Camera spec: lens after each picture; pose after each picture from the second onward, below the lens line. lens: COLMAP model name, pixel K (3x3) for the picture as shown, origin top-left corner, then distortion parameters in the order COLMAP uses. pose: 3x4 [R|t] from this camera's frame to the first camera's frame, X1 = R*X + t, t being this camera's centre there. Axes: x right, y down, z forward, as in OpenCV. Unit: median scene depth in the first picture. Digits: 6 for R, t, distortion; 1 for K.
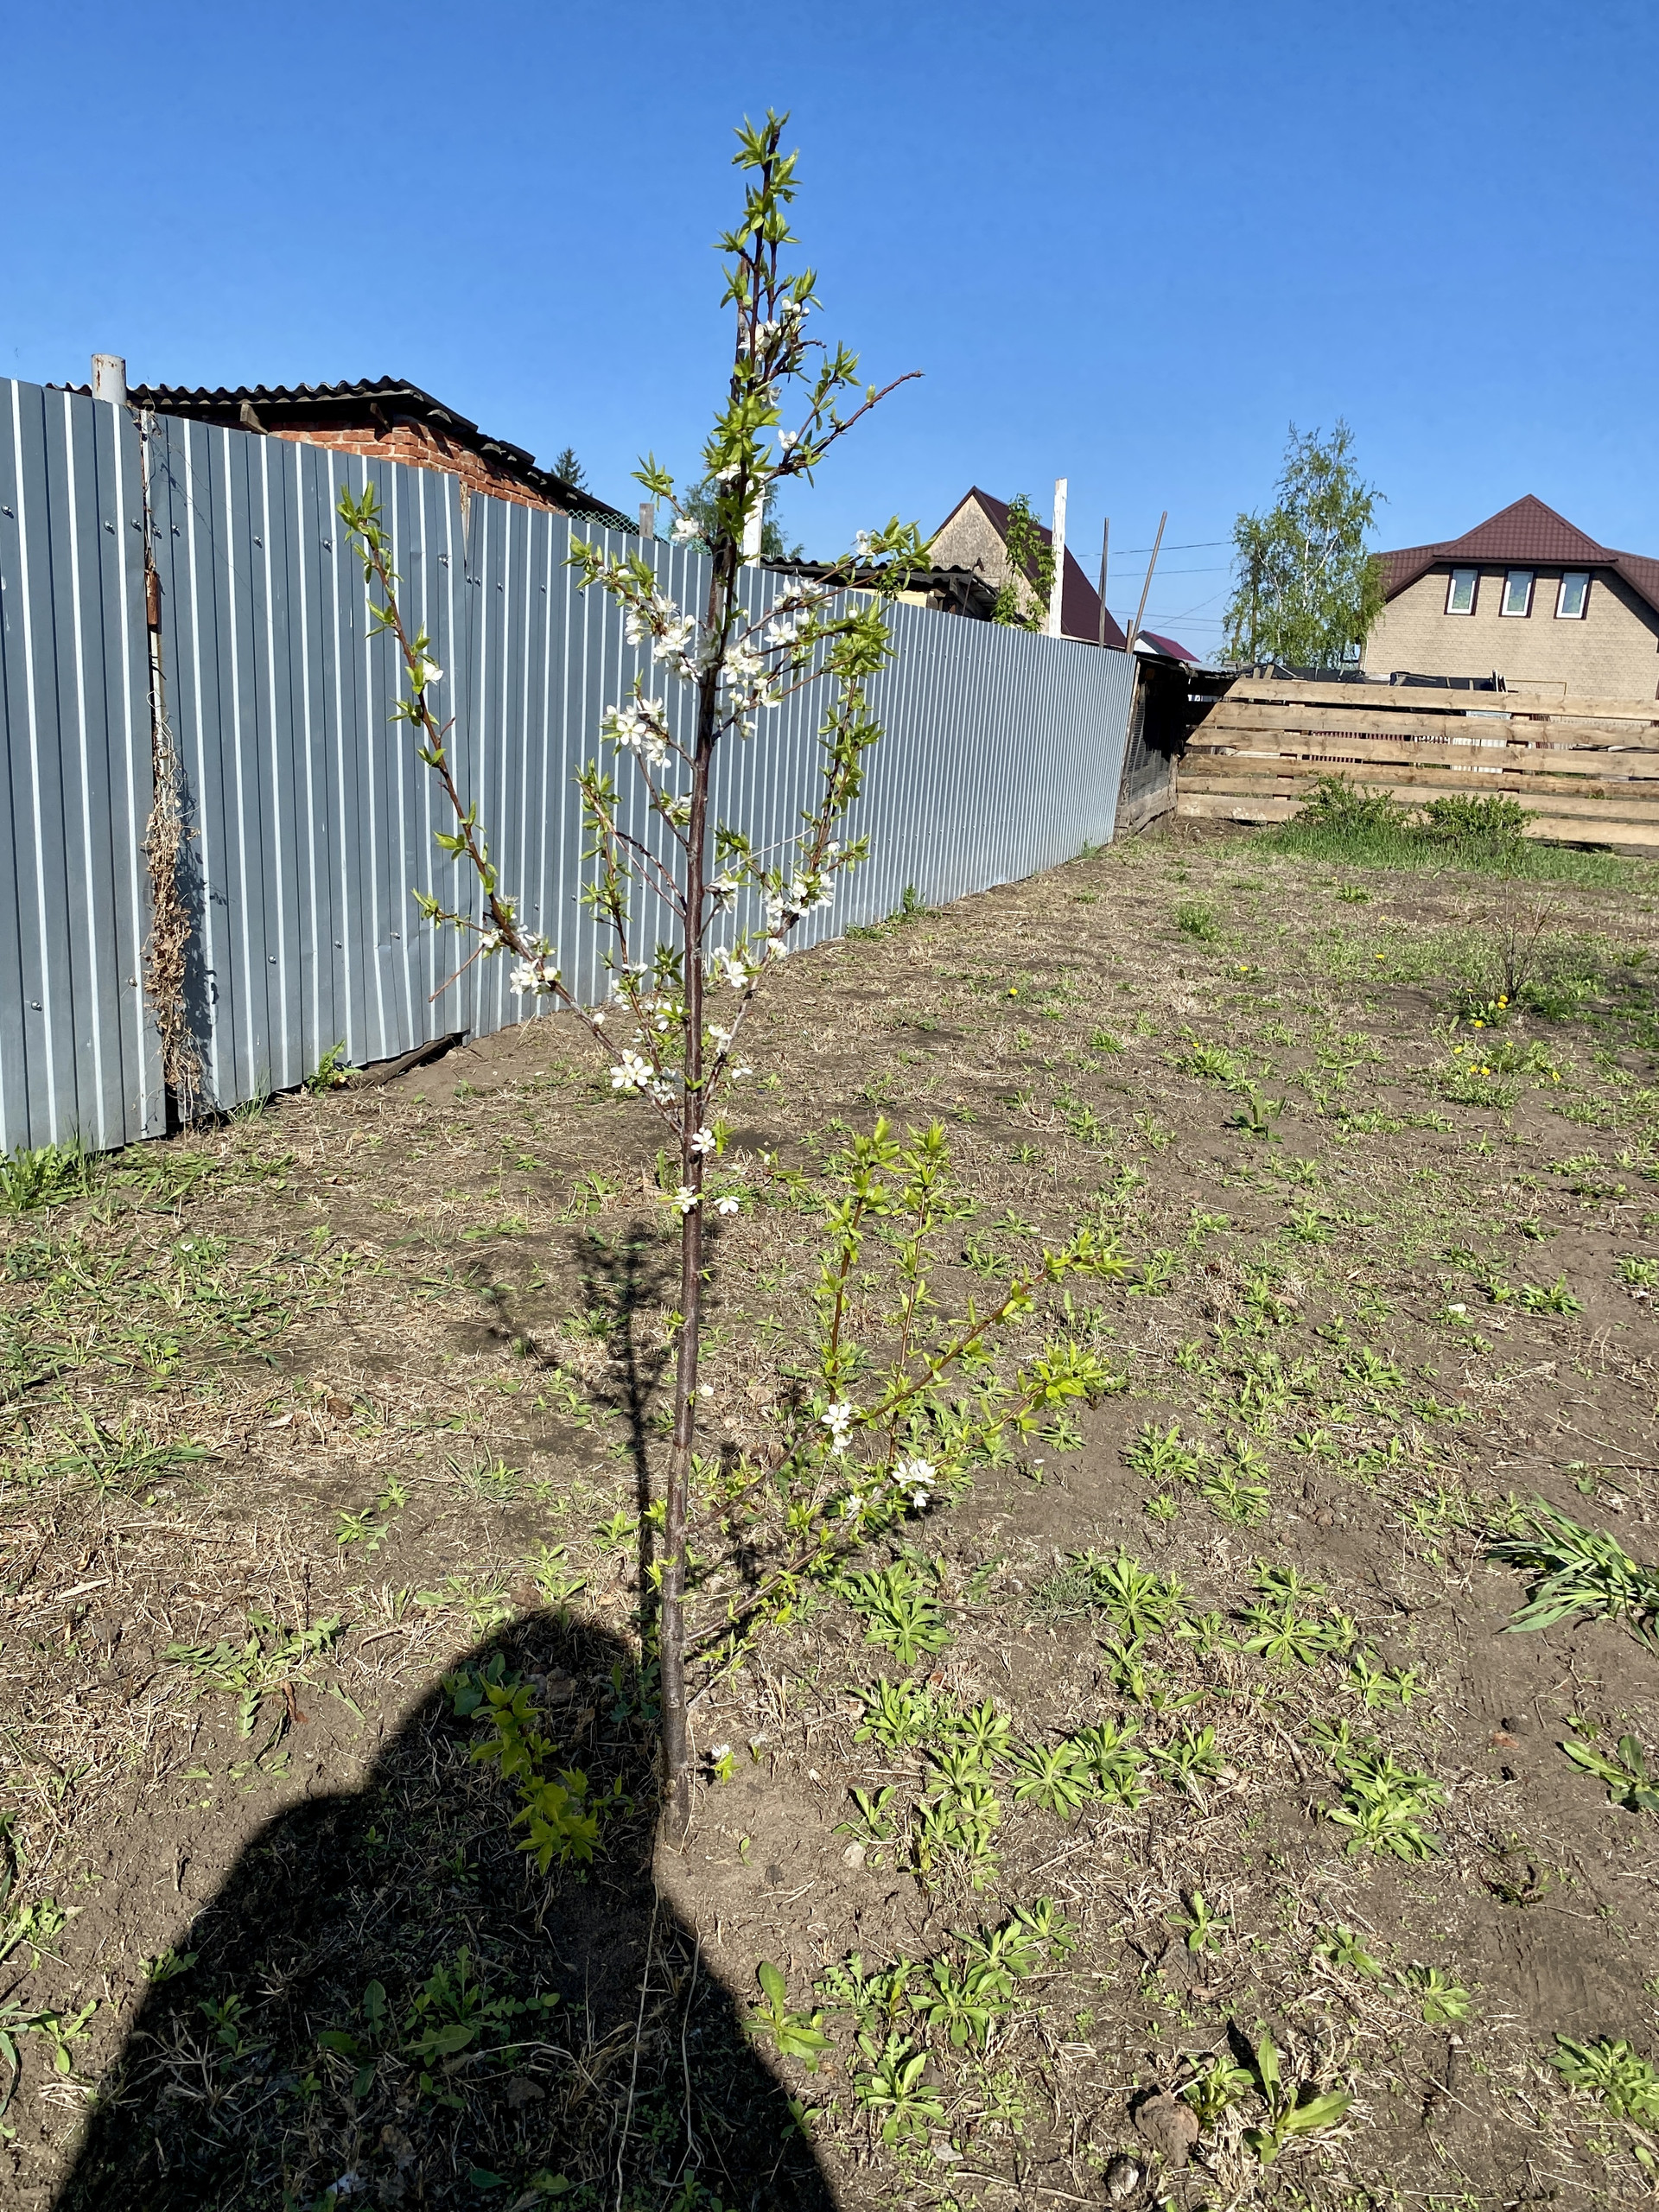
lens RADIAL K [[1661.0, 0, 818.9], [0, 1661.0, 1096.2], [0, 0, 1]] dist [0.020538, -0.004012]
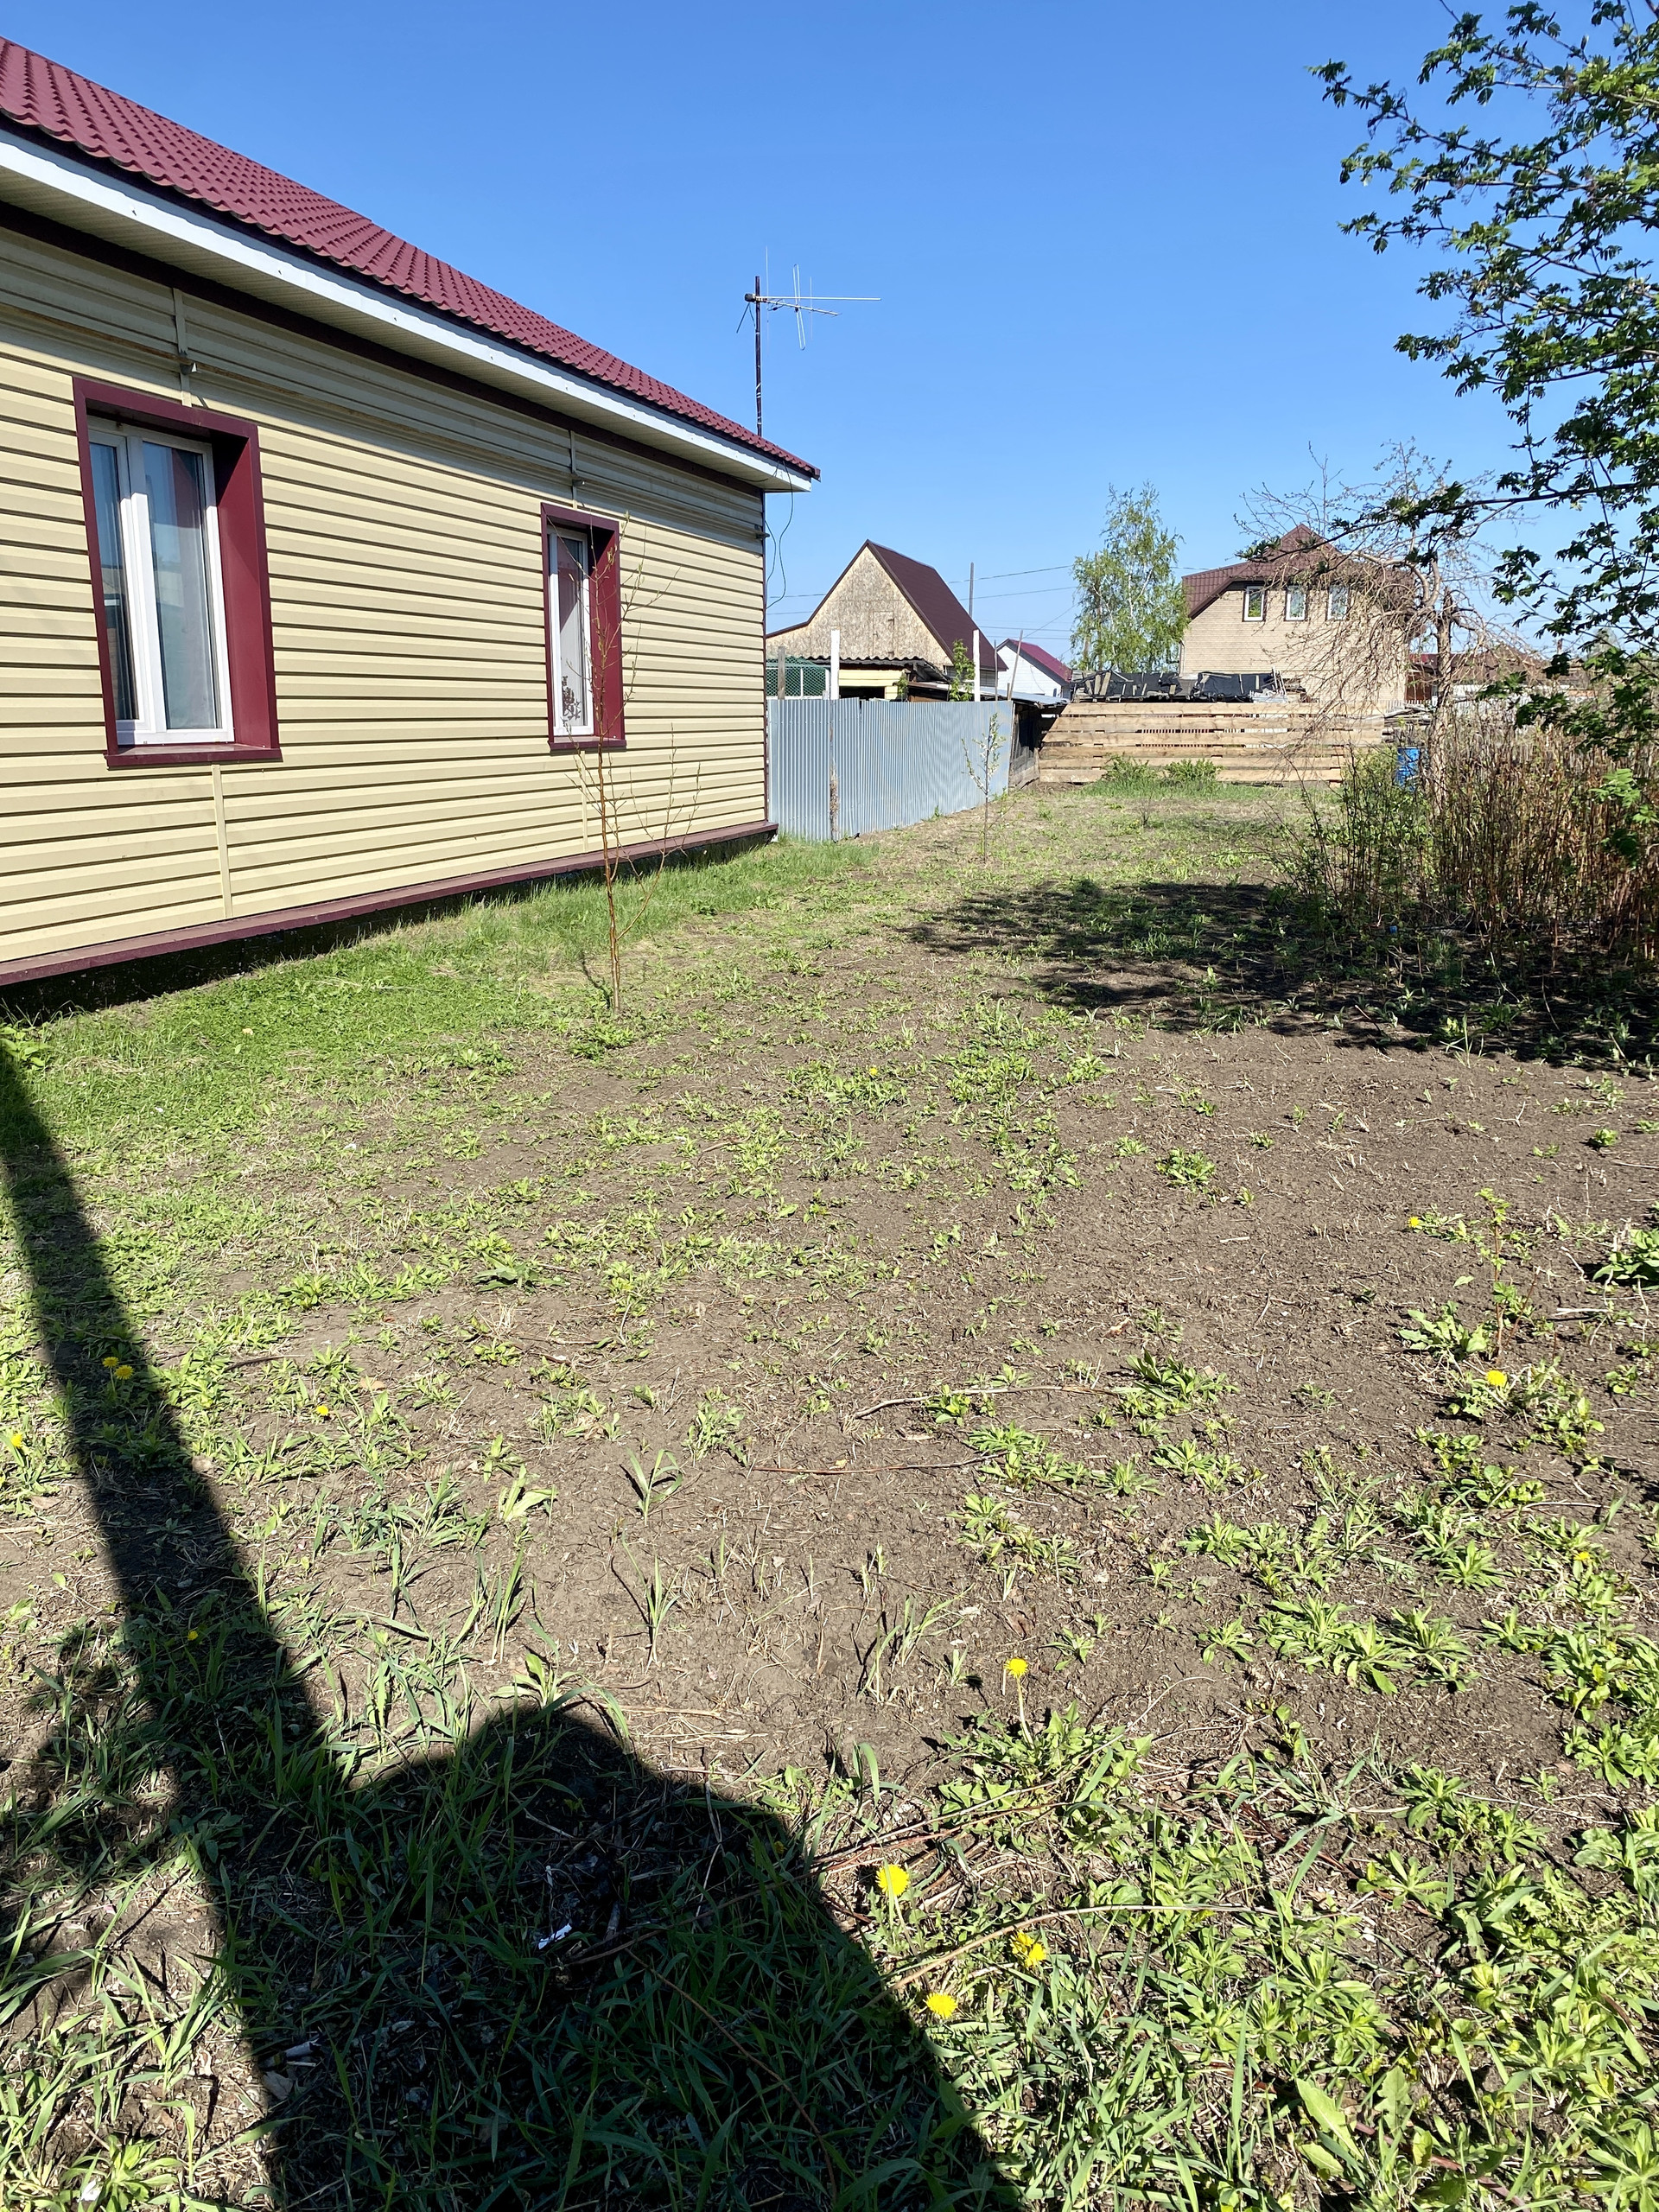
lens RADIAL K [[1673.5, 0, 829.5], [0, 1673.5, 1106.0], [0, 0, 1]] dist [0.105095, -0.217446]
pose [[0.994881, -0.075093, 0.067627, -0.063086], [0.075069, 0.997174, 0.002900, 0.061983], [-0.067654, 0.002191, 0.997706, -0.312851]]
